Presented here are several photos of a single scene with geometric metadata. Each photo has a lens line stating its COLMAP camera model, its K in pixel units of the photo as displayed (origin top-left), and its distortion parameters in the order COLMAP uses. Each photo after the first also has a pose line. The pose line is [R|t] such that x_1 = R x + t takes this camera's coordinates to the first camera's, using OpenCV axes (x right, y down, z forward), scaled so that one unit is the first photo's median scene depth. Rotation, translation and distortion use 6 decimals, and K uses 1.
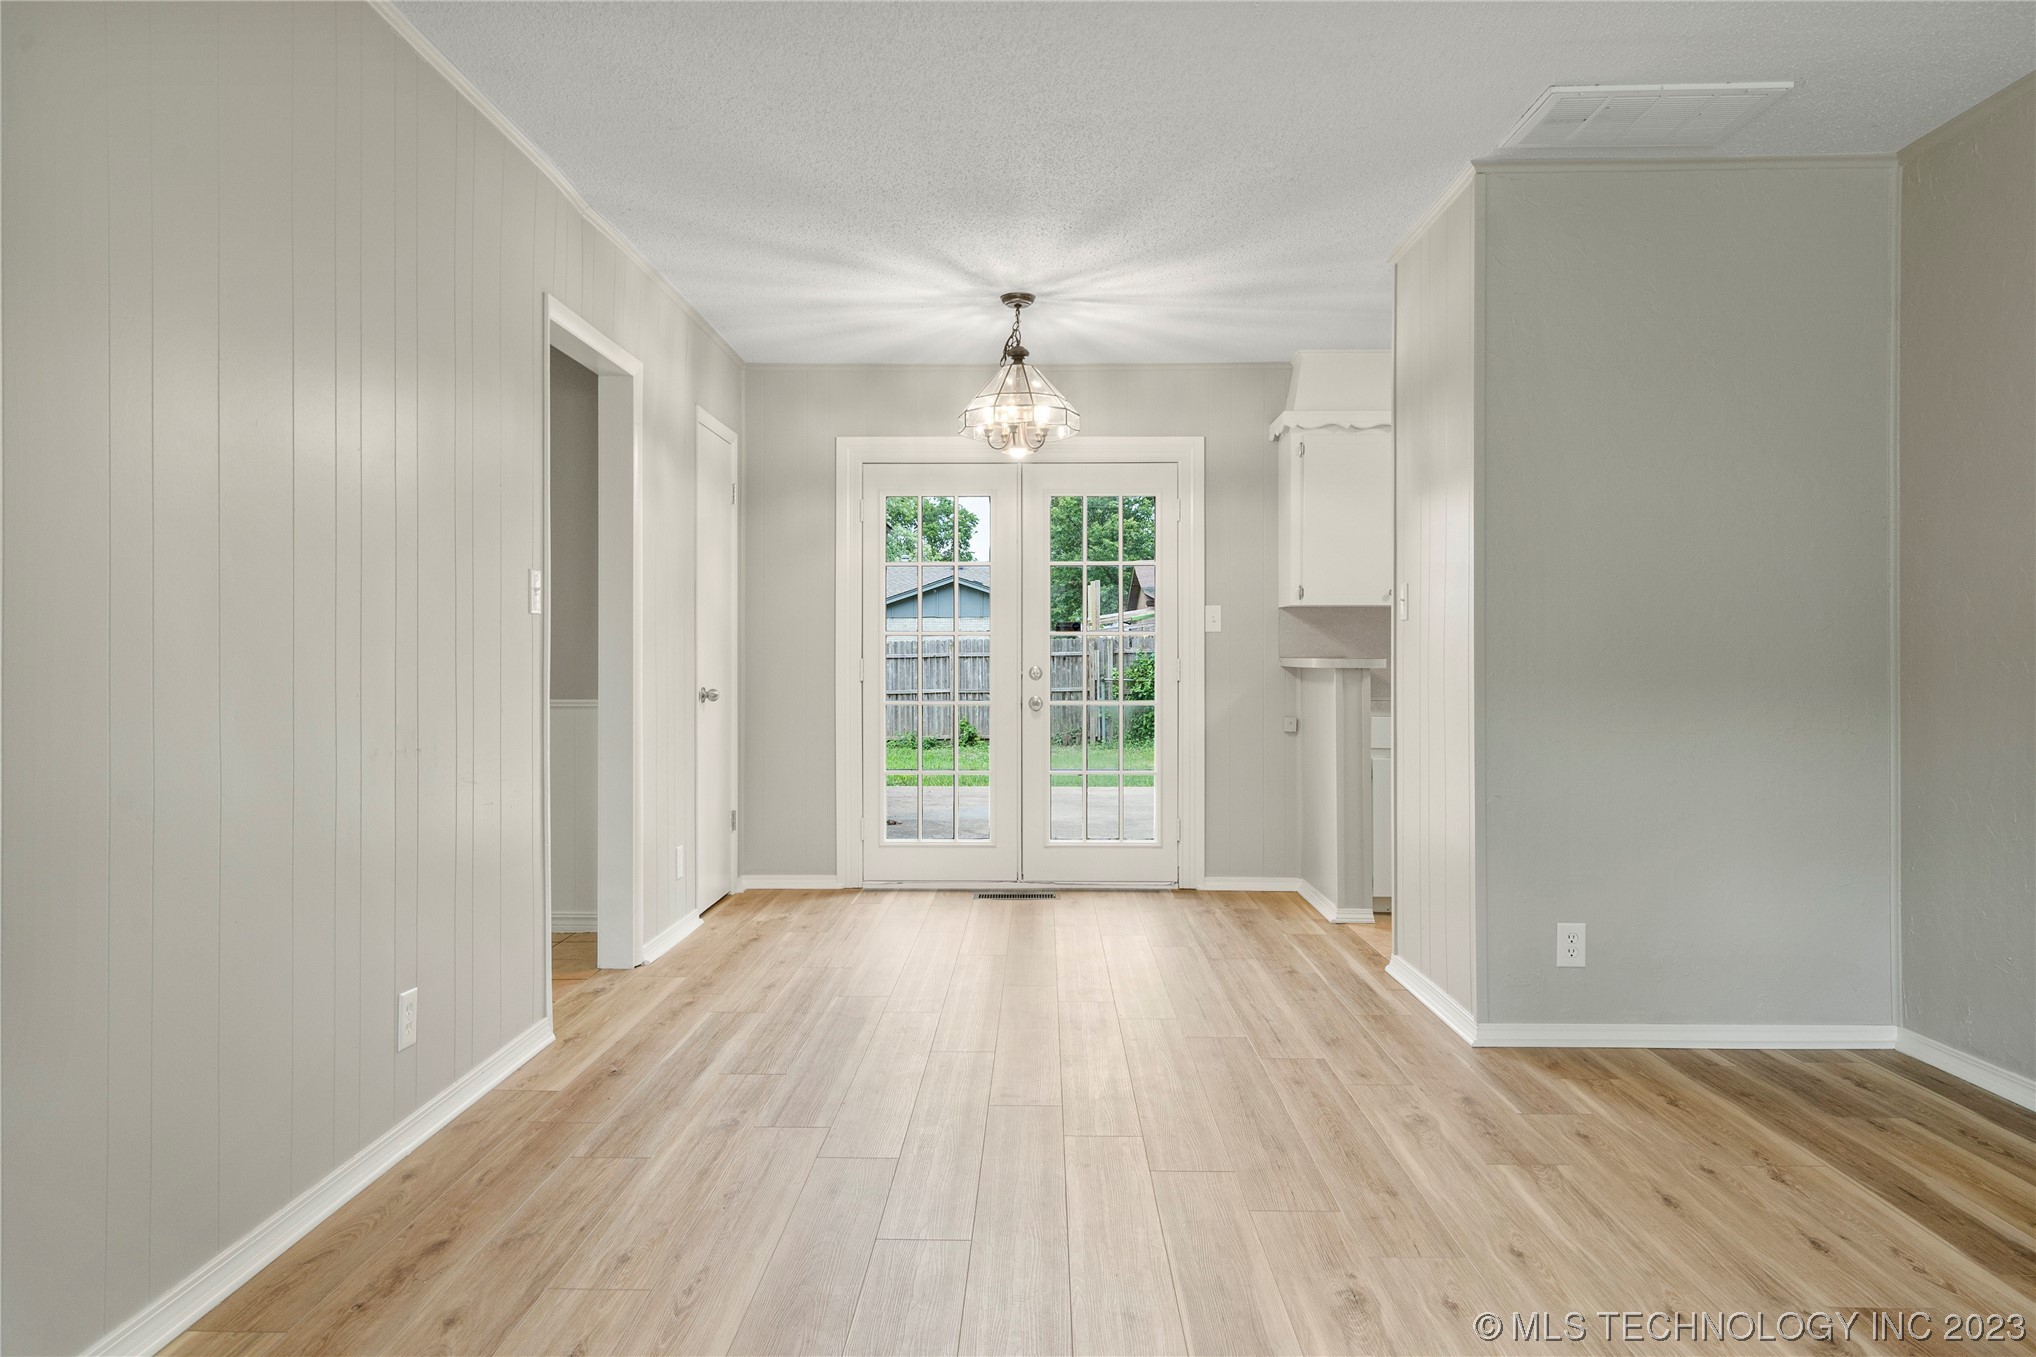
lens RADIAL K [[1371.9, 0, 1021.7], [0, 1371.9, 645.1], [0, 0, 1]] dist [-0.004557, 0.010493]
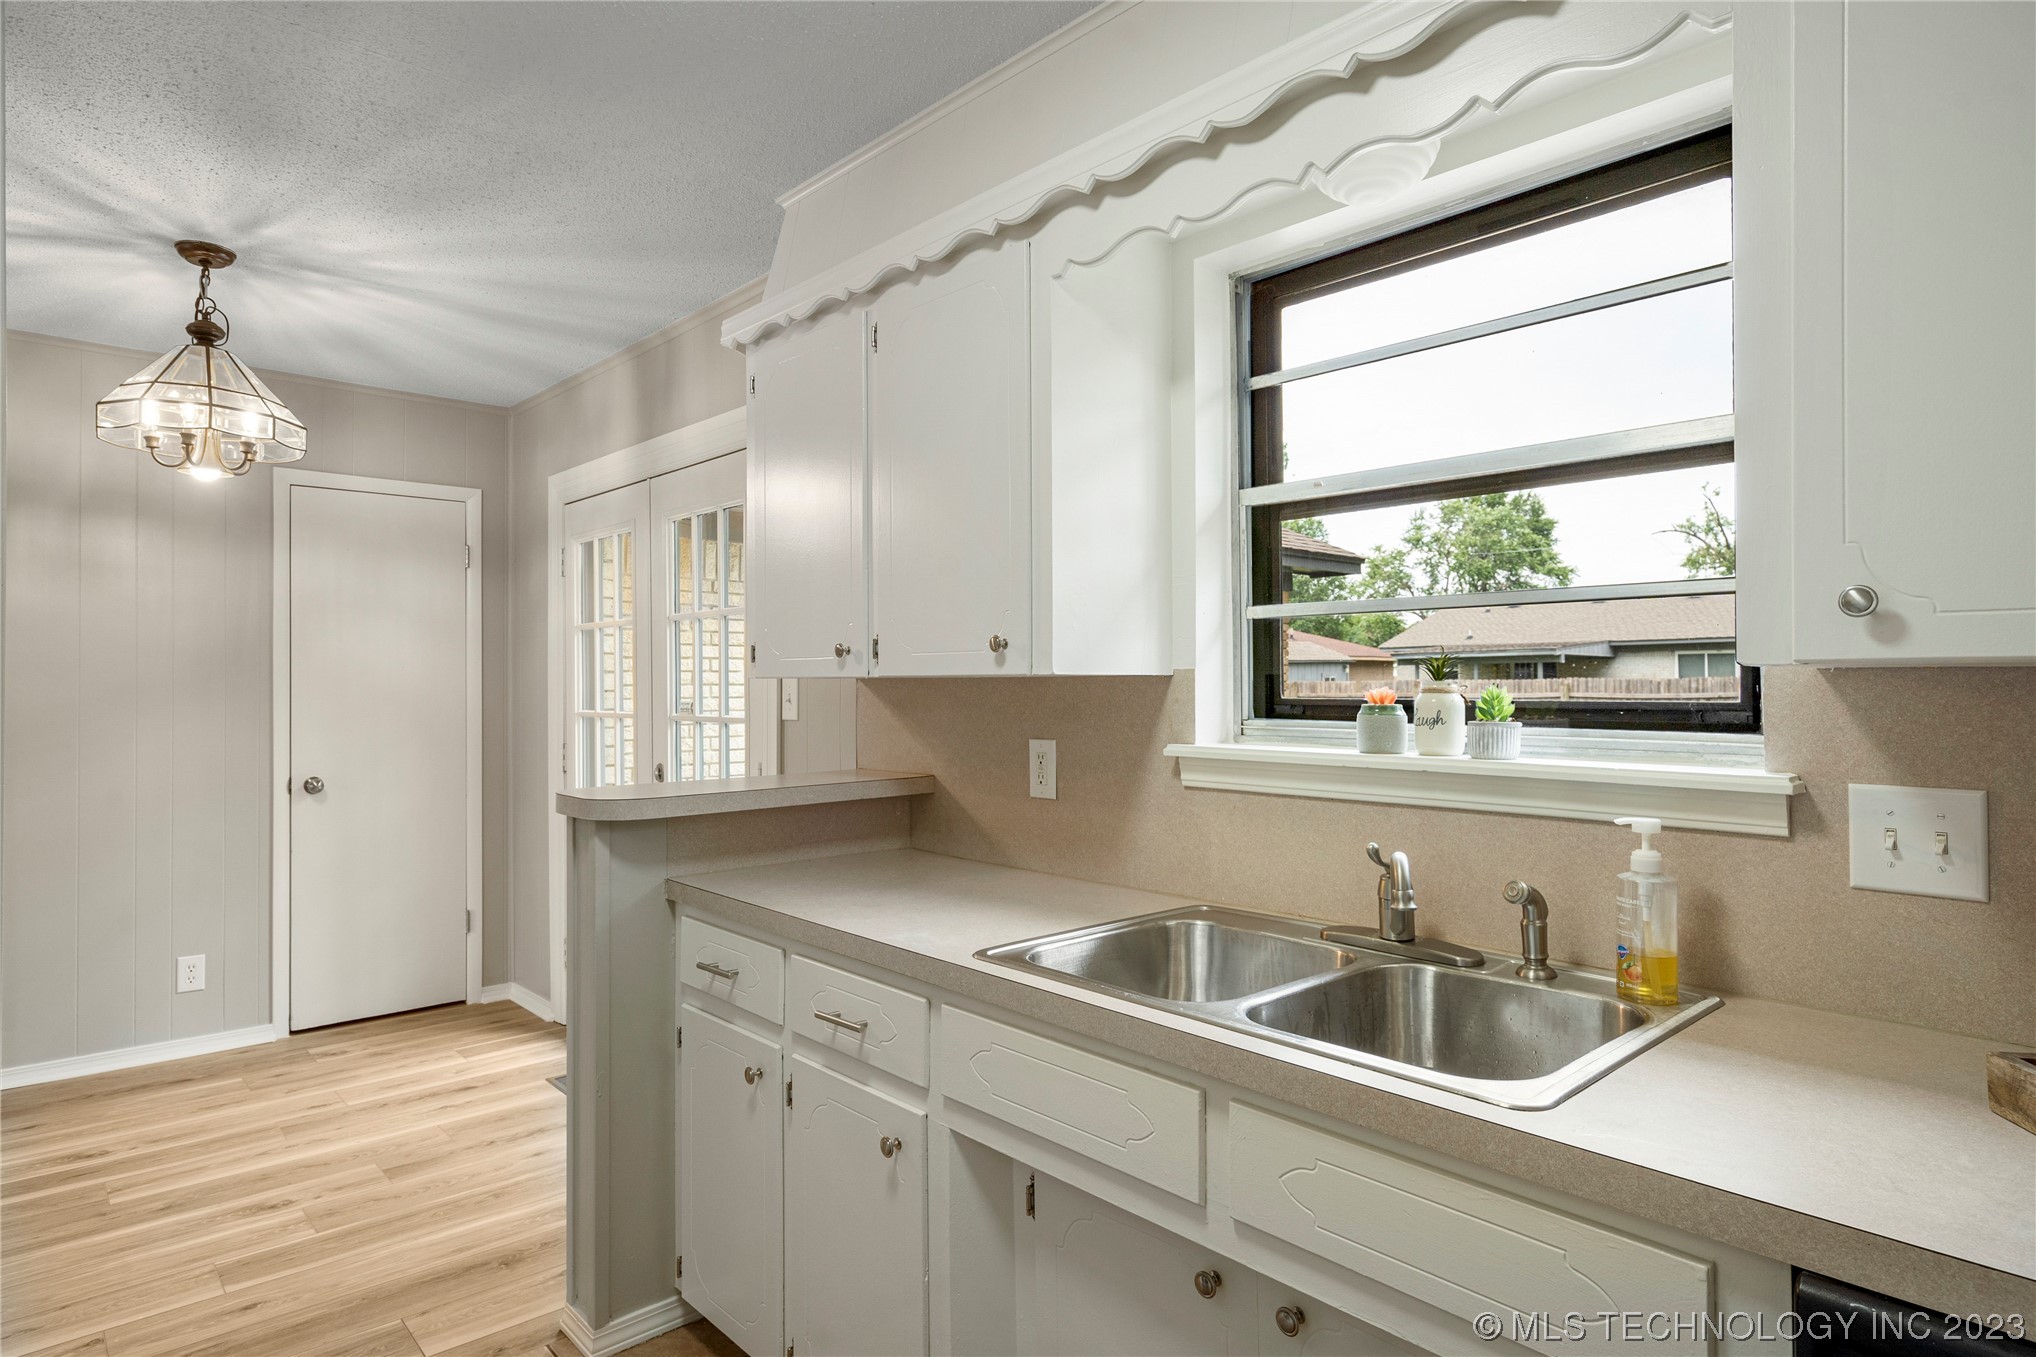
lens RADIAL K [[1131.6, 0, 1023.3], [0, 1131.6, 670.7], [0, 0, 1]] dist [-0.006698, -0.002403]
pose [[0.688711, -0.009671, -0.724971, 0.699268], [0.008905, 0.999948, -0.004880, -0.035260], [0.724981, -0.003095, 0.688762, 0.917026]]
